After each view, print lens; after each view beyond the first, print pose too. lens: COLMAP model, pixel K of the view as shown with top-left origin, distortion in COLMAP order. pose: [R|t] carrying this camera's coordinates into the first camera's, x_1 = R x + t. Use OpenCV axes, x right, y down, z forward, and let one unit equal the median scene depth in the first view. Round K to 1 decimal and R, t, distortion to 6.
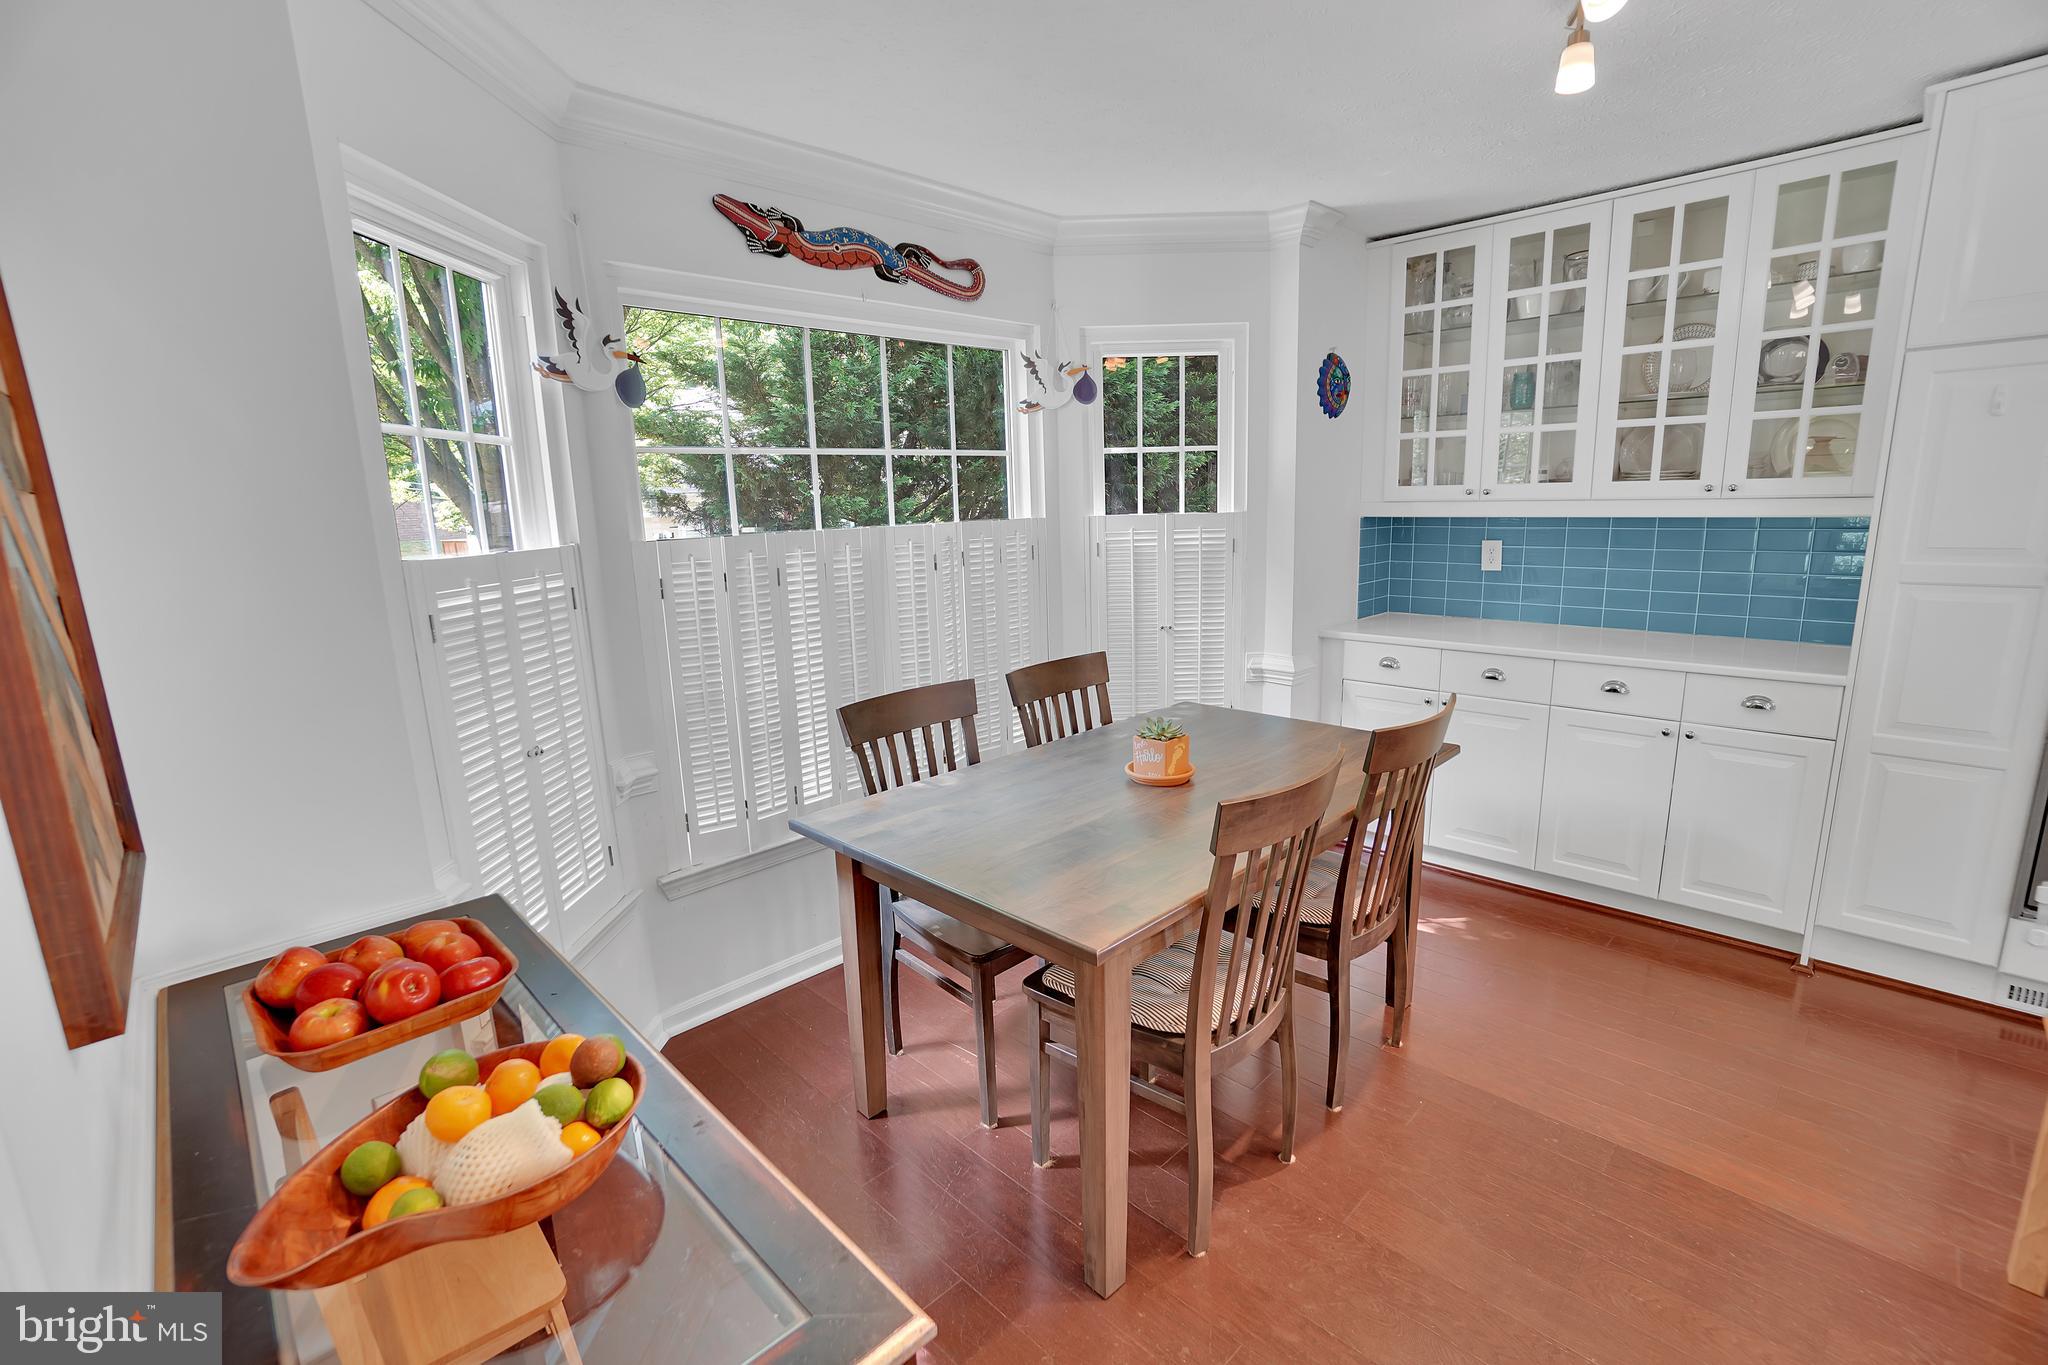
lens RADIAL K [[900.6, 0, 1022.8], [0, 900.6, 680.3], [0, 0, 1]] dist [-0.065109, 0.023943]
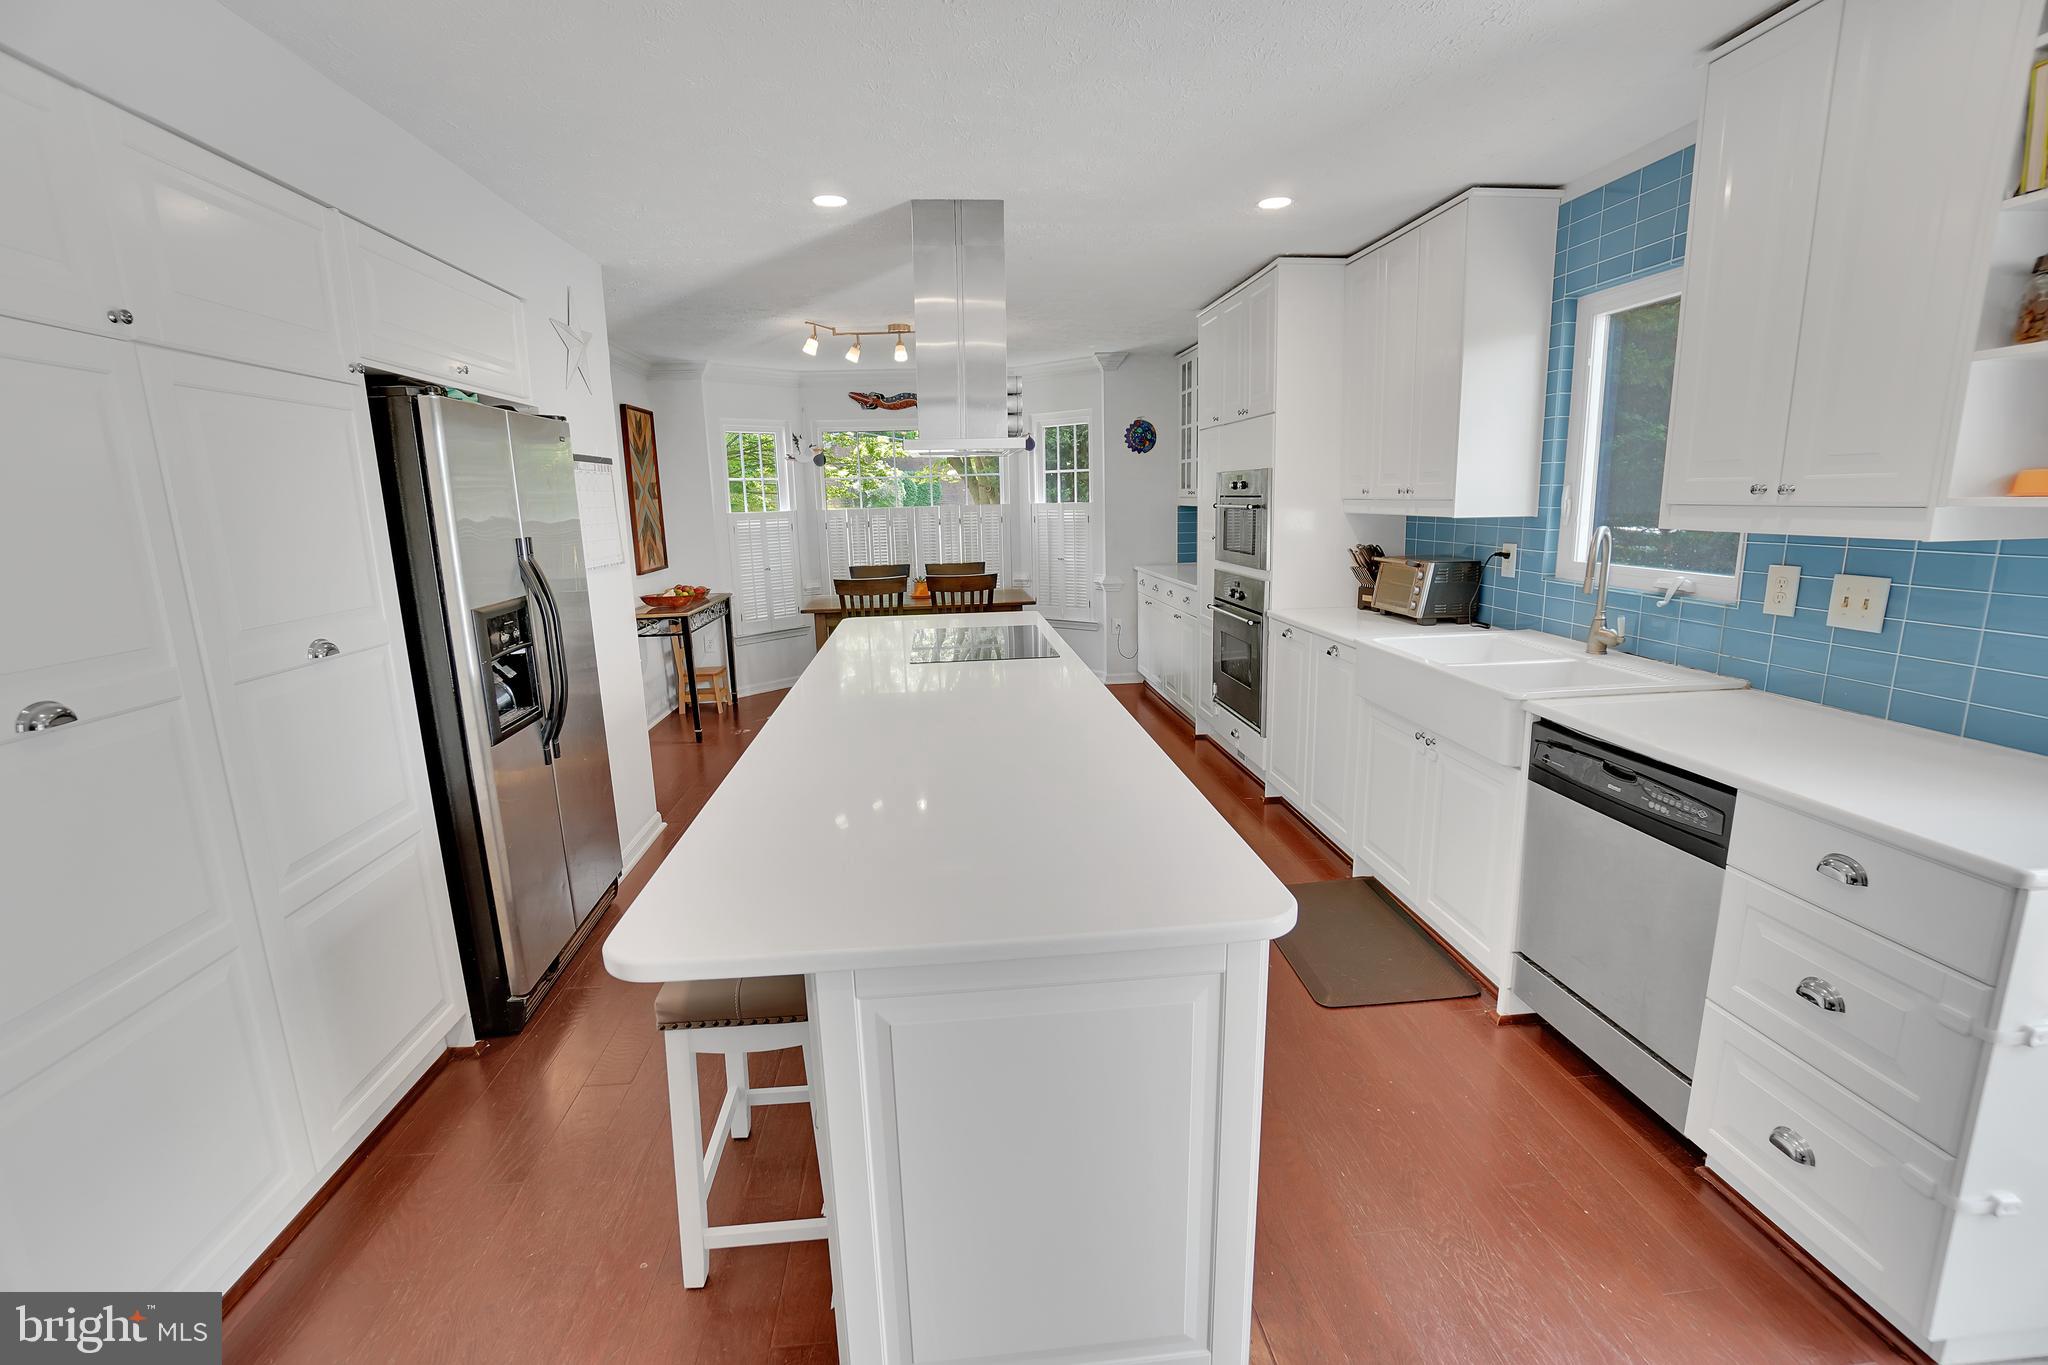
lens RADIAL K [[900.6, 0, 1022.8], [0, 900.6, 680.3], [0, 0, 1]] dist [-0.065109, 0.023943]
pose [[0.777504, 0.136439, -0.613900, 1.721326], [-0.121104, 0.990394, 0.066737, 0.110672], [0.617108, 0.022457, 0.786558, -0.809955]]
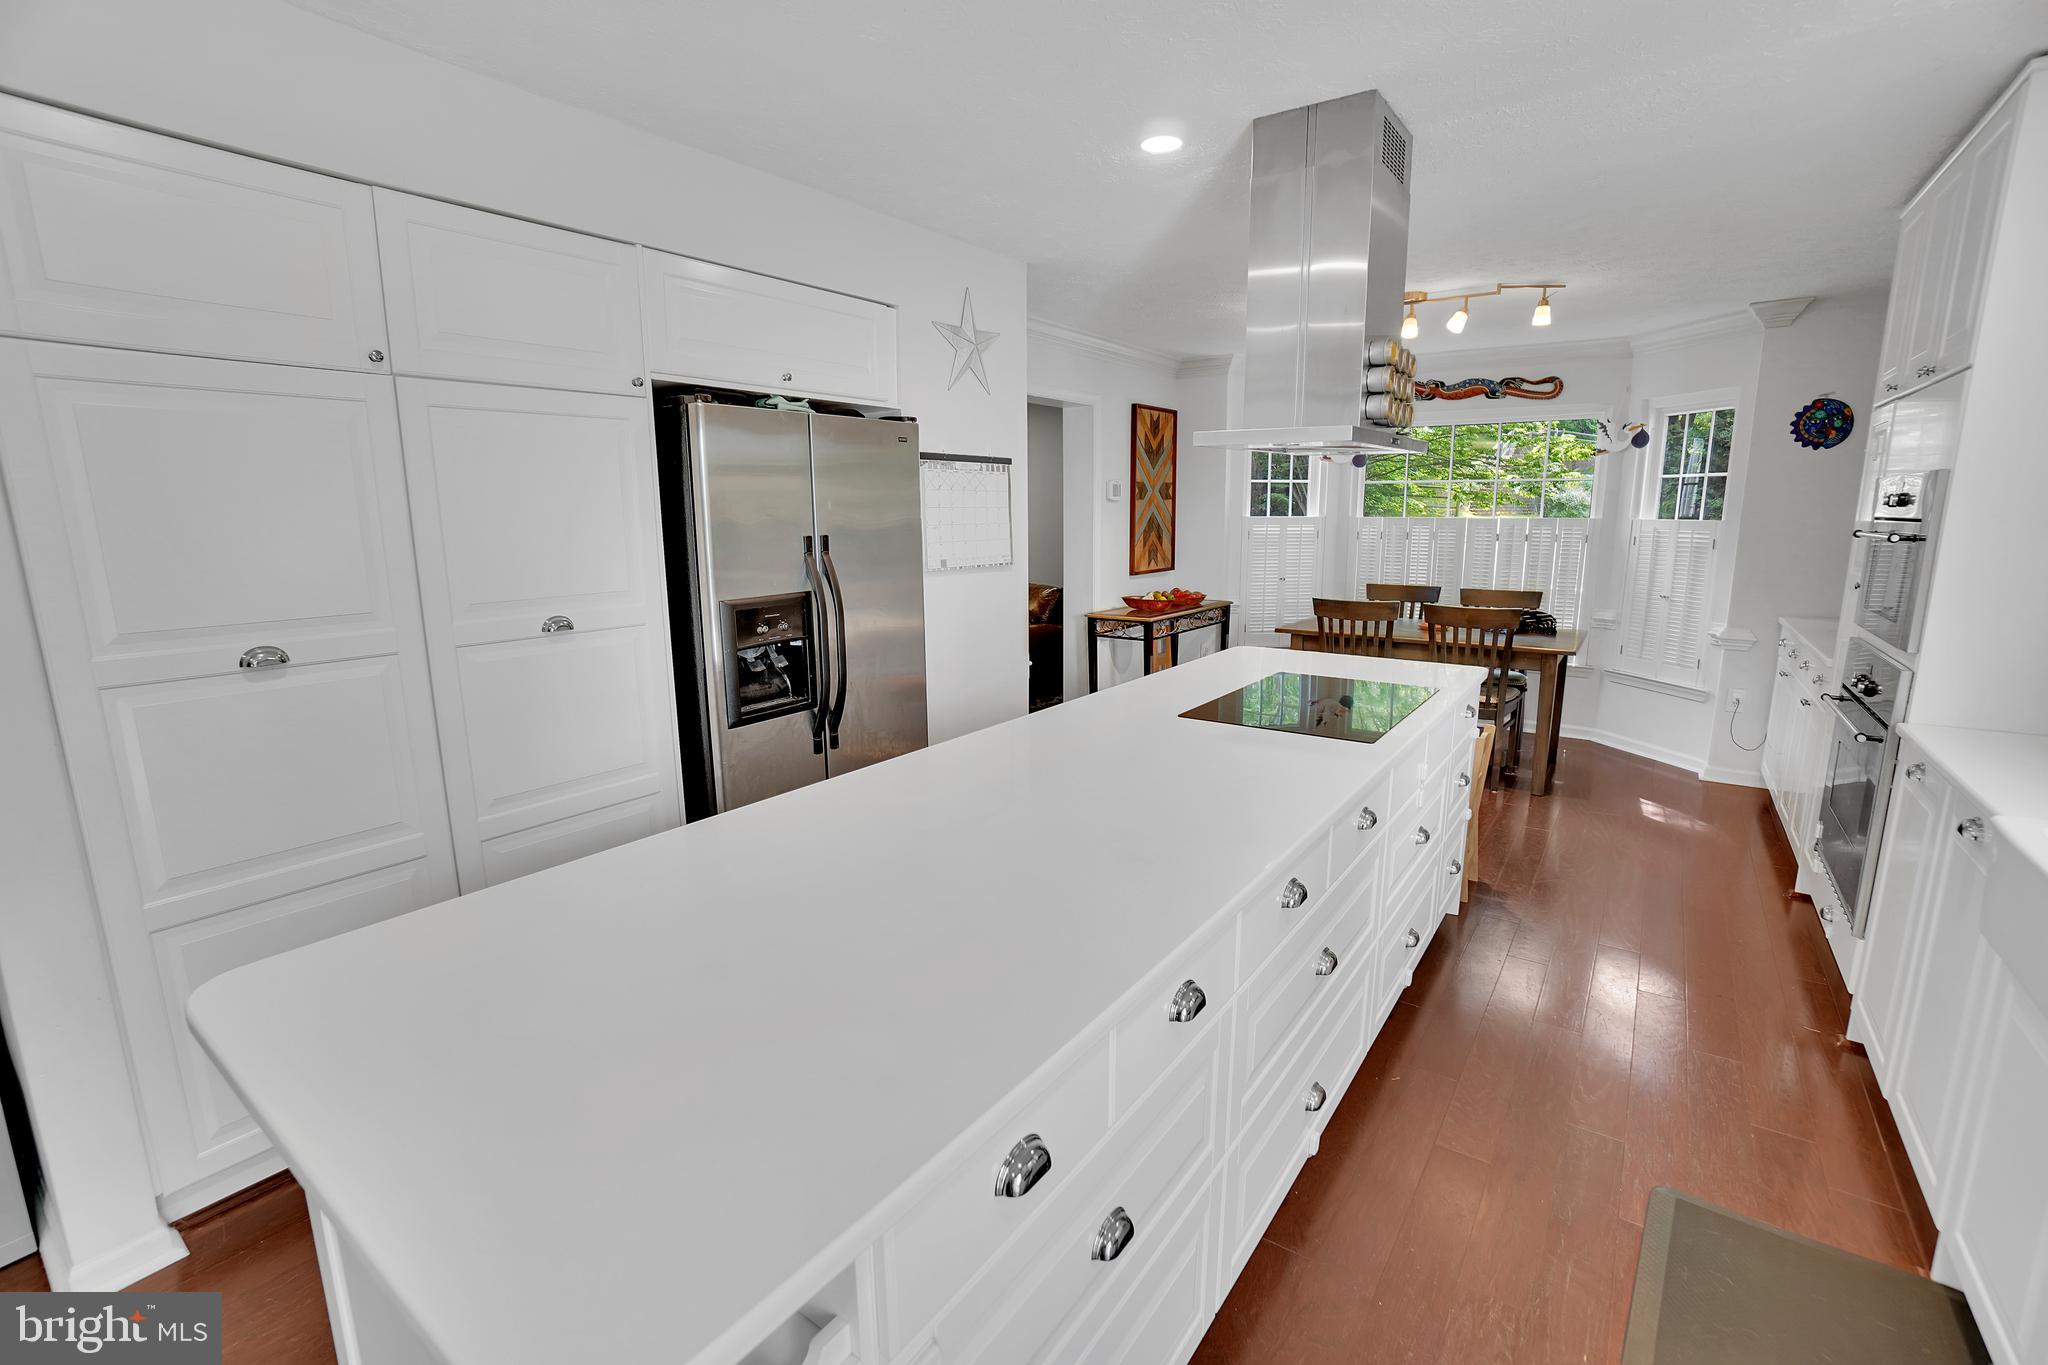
lens RADIAL K [[900.6, 0, 1022.8], [0, 900.6, 680.3], [0, 0, 1]] dist [-0.065109, 0.023943]
pose [[0.169688, 0.213620, -0.962067, 1.738881], [-0.191293, 0.964796, 0.180486, 0.020810], [0.966754, 0.153411, 0.204578, -0.367950]]
